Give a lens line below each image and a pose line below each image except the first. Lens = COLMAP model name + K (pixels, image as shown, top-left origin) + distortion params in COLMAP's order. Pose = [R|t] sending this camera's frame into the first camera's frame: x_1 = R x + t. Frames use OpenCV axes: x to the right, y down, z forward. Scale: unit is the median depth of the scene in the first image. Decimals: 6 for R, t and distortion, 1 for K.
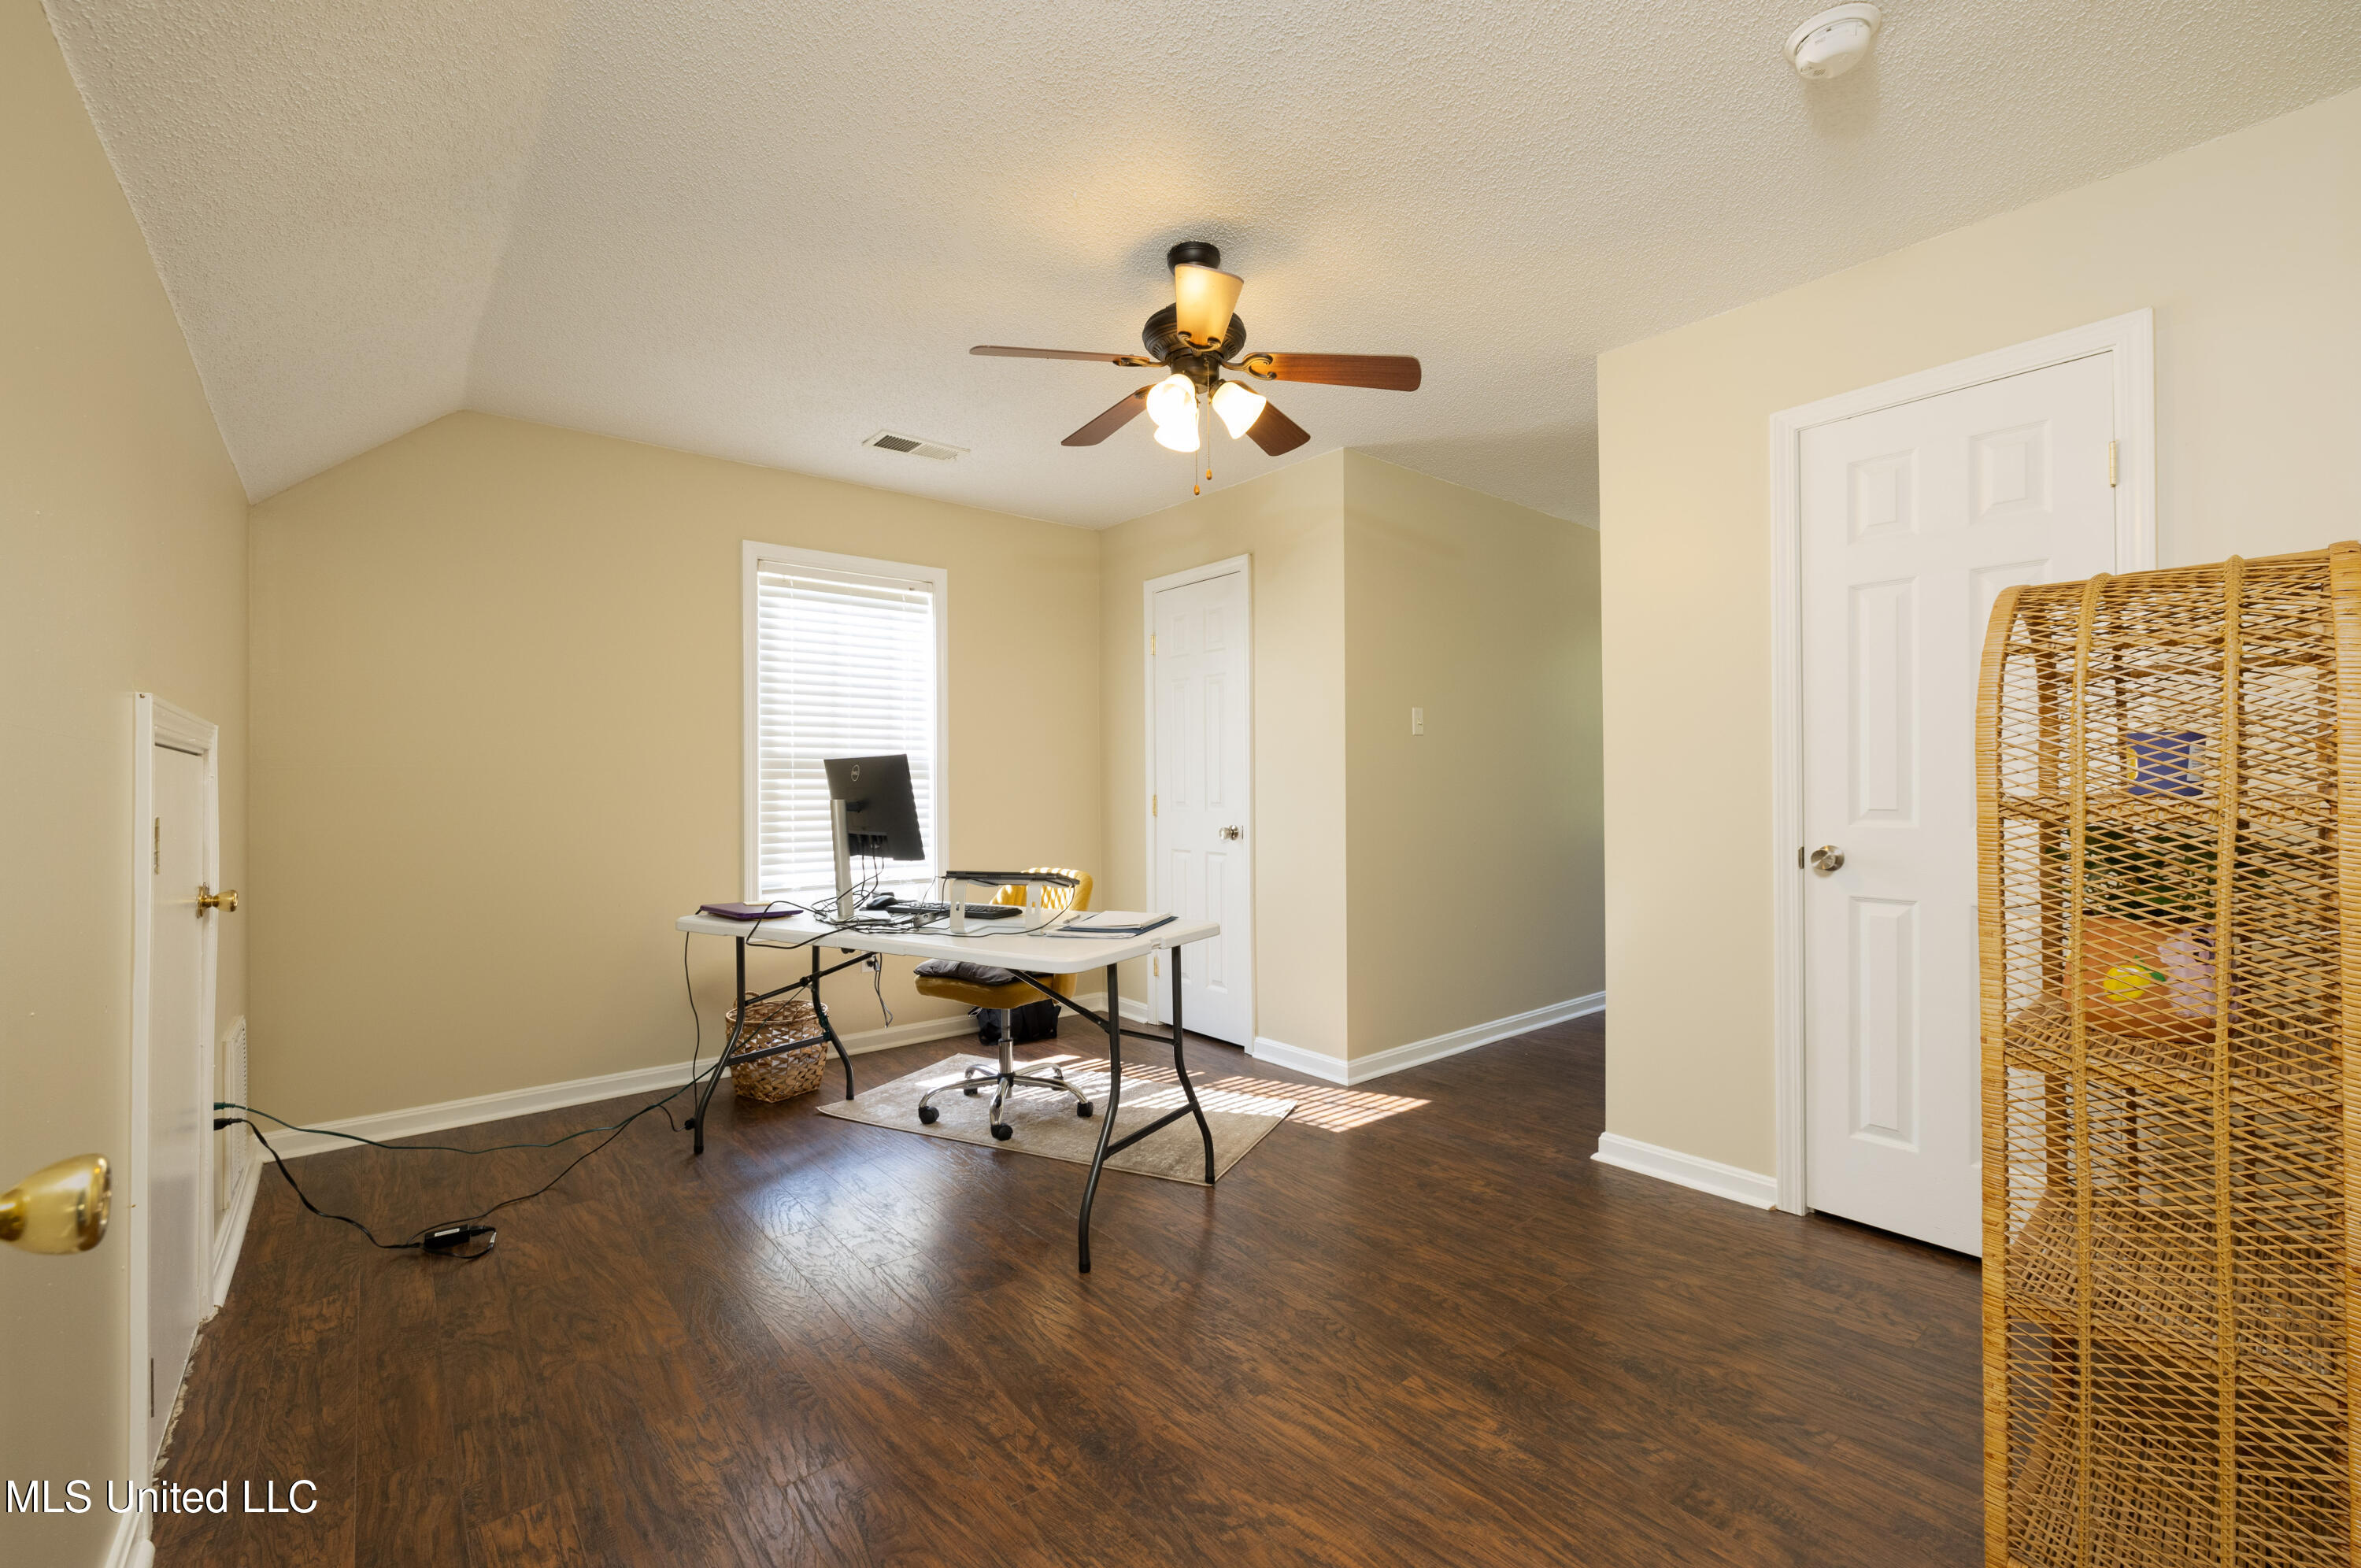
lens RADIAL K [[990.6, 0, 1180.5], [0, 990.6, 784.0], [0, 0, 1]] dist [0.000094, -0.000126]
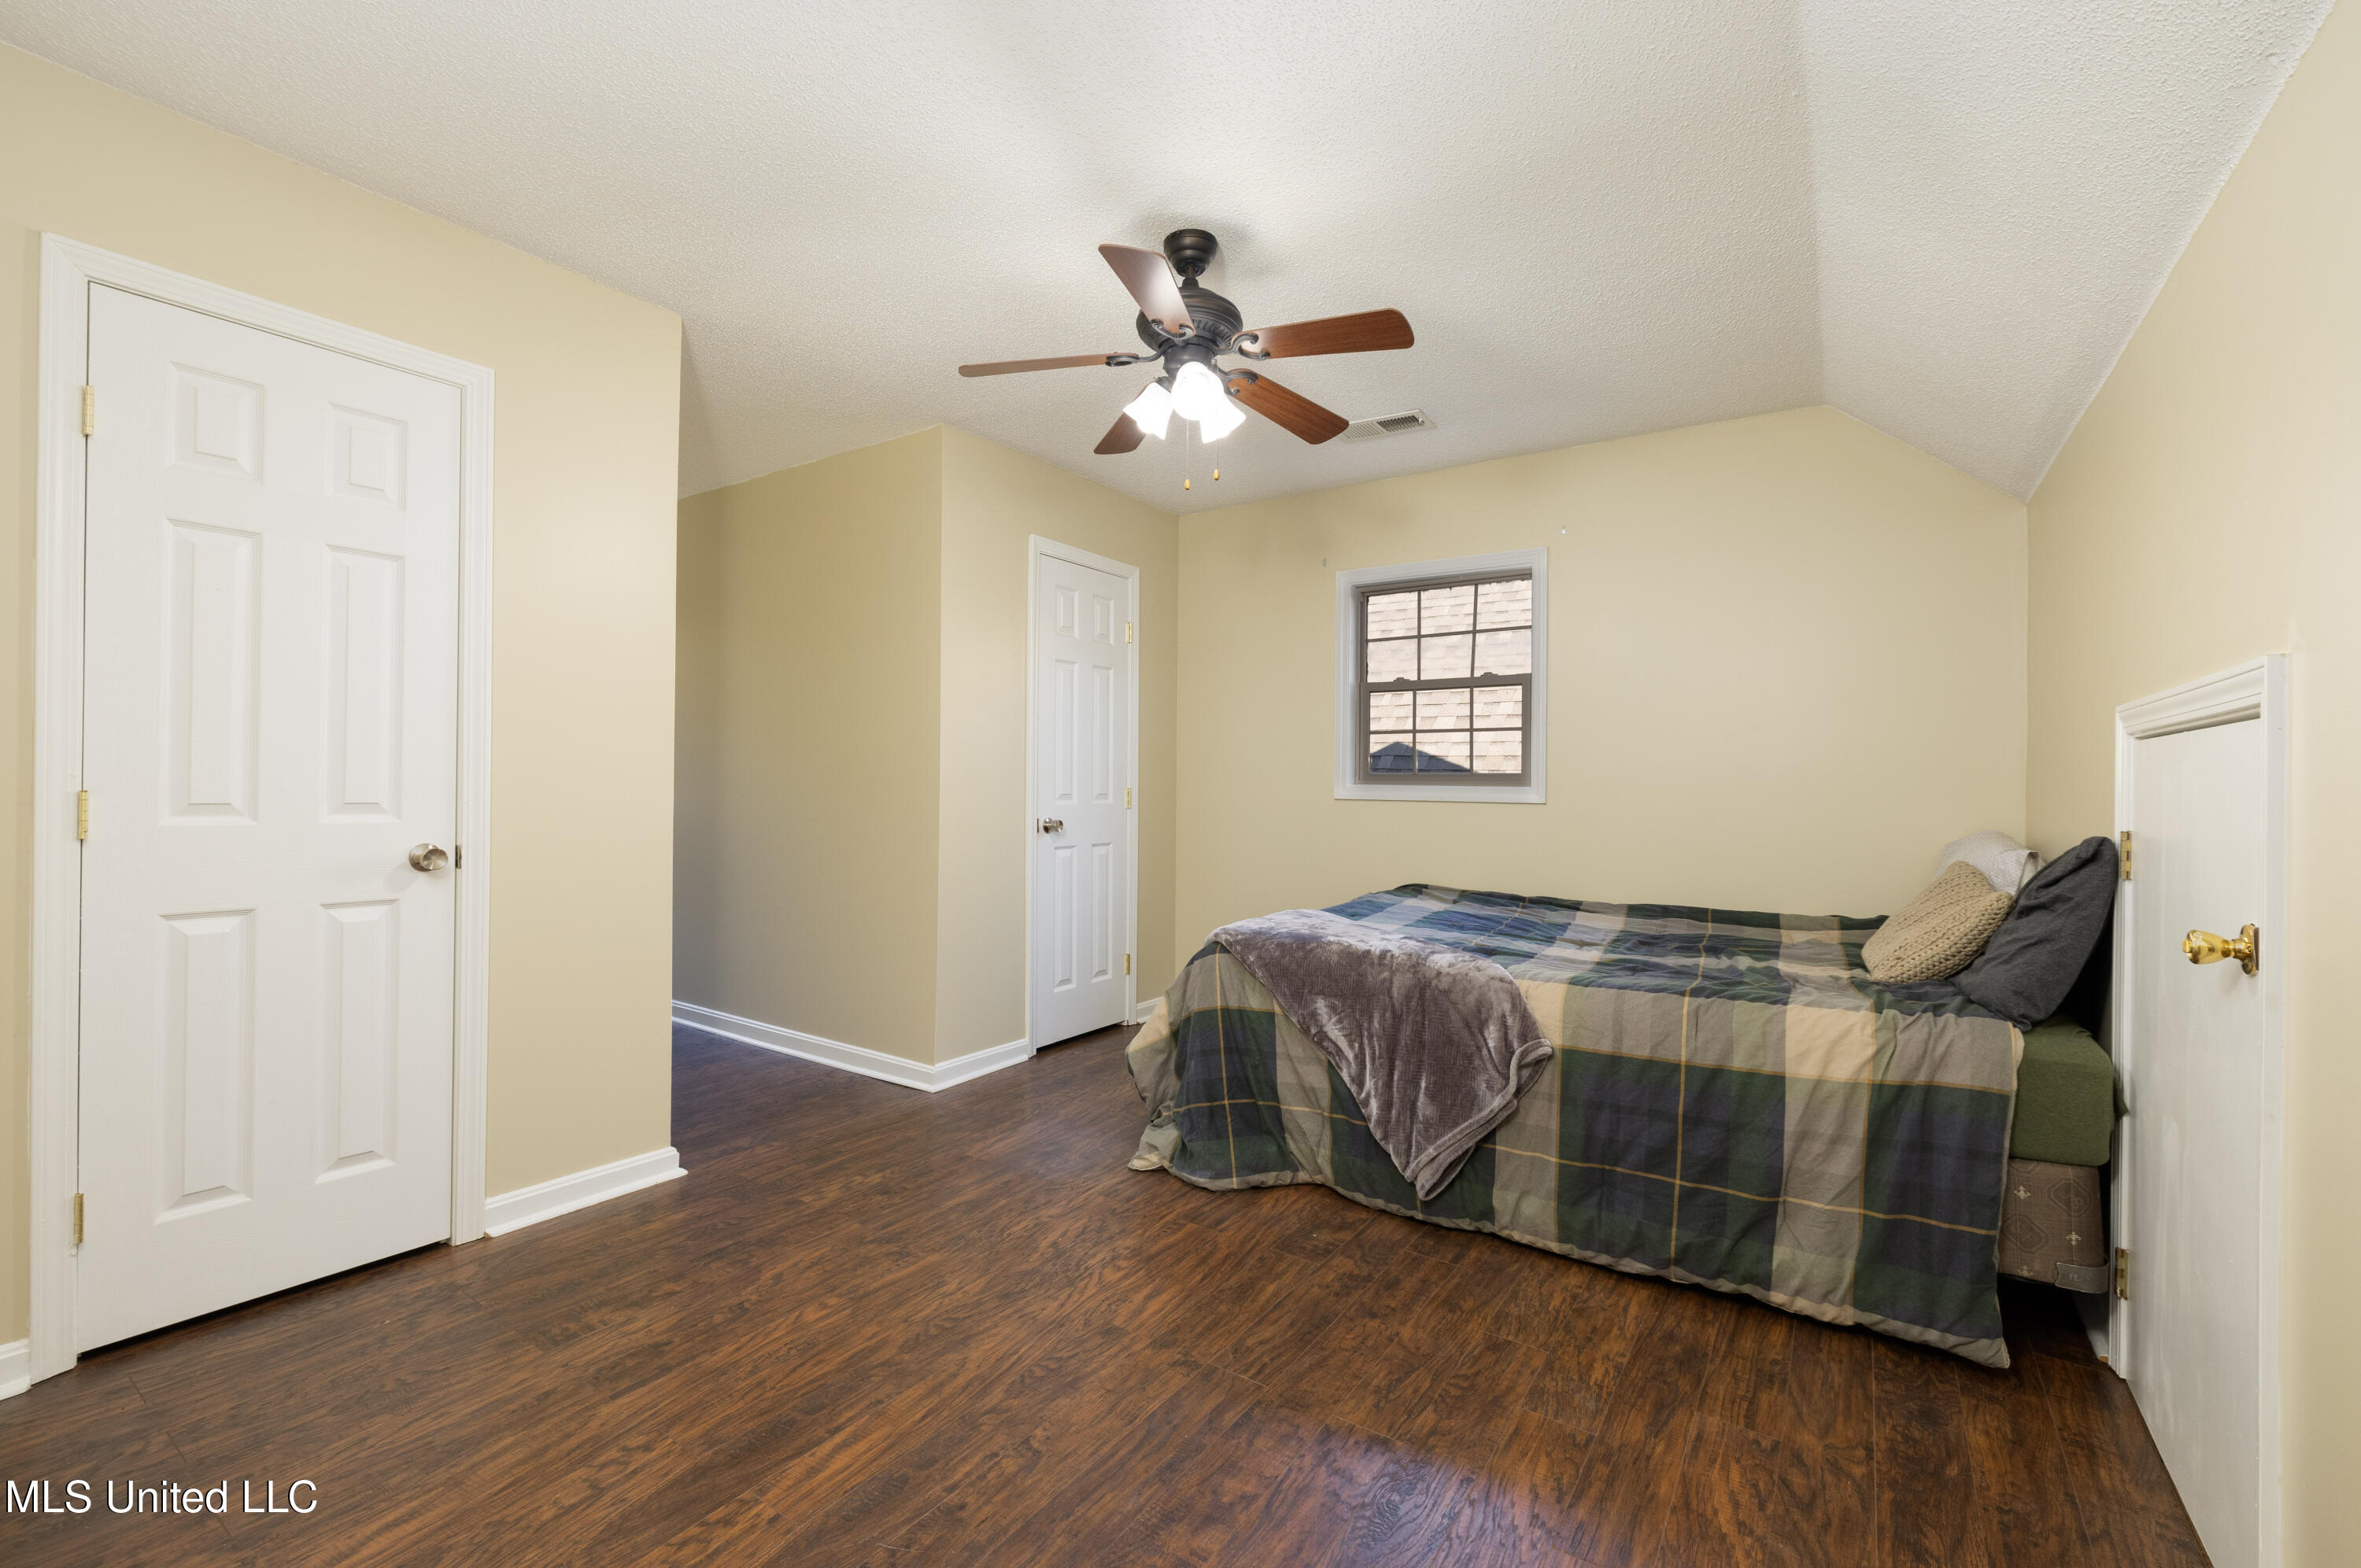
lens RADIAL K [[990.5, 0, 1180.5], [0, 990.5, 784.0], [0, 0, 1]] dist [0.000094, -0.000126]
pose [[-0.276731, 0.010403, 0.960891, -0.925710], [0.002404, 0.999946, -0.010134, 0.022619], [-0.960944, -0.000495, -0.276741, 1.184797]]
